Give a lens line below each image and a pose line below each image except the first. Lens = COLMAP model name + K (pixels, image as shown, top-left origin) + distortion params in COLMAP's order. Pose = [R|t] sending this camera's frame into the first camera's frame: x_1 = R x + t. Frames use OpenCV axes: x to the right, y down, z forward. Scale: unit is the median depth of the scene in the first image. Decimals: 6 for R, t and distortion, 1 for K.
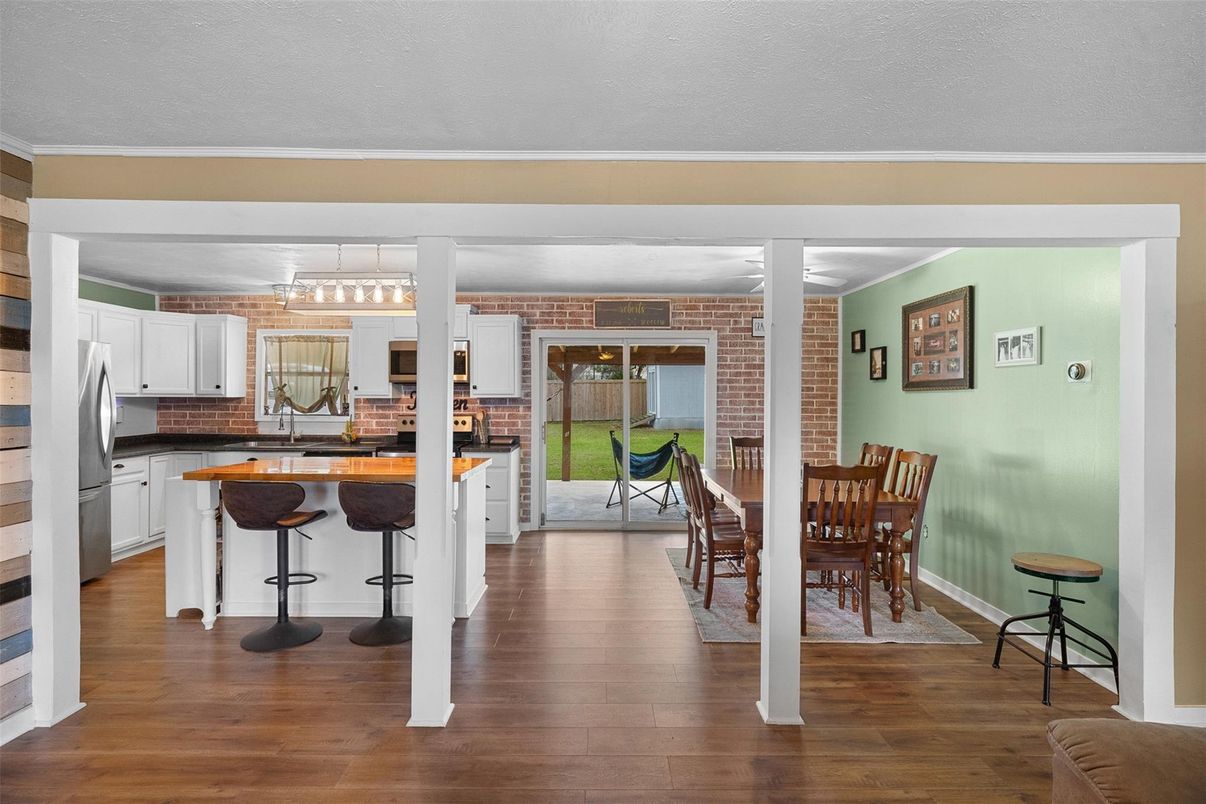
lens RADIAL K [[513.0, 0, 599.9], [0, 513.0, 400.9], [0, 0, 1]] dist [-0.001474, 0.000000]
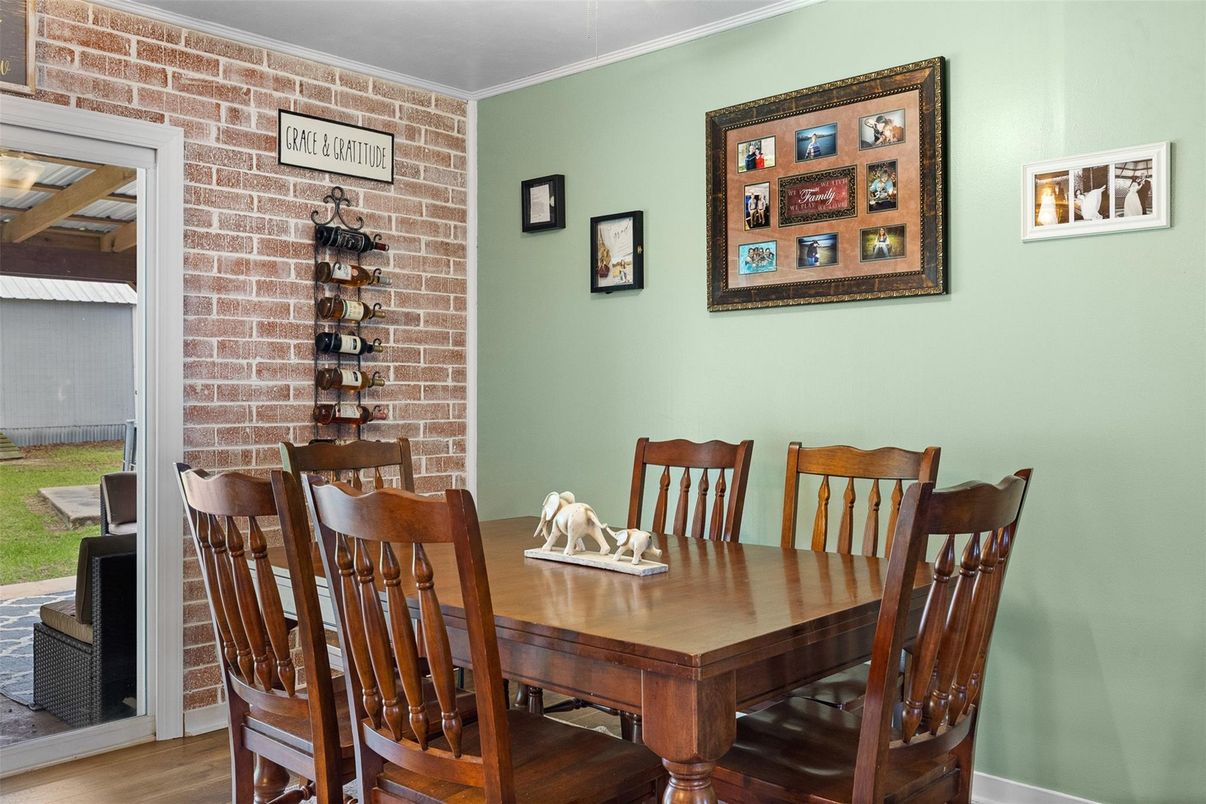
lens RADIAL K [[1035.3, 0, 601.1], [0, 1035.3, 395.2], [0, 0, 1]] dist [-0.007383, 0.010186]
pose [[0.691291, -0.010236, 0.722504, -0.068207], [0.007045, 0.999948, 0.007426, 0.031449], [-0.722542, -0.000043, 0.691327, 0.344136]]
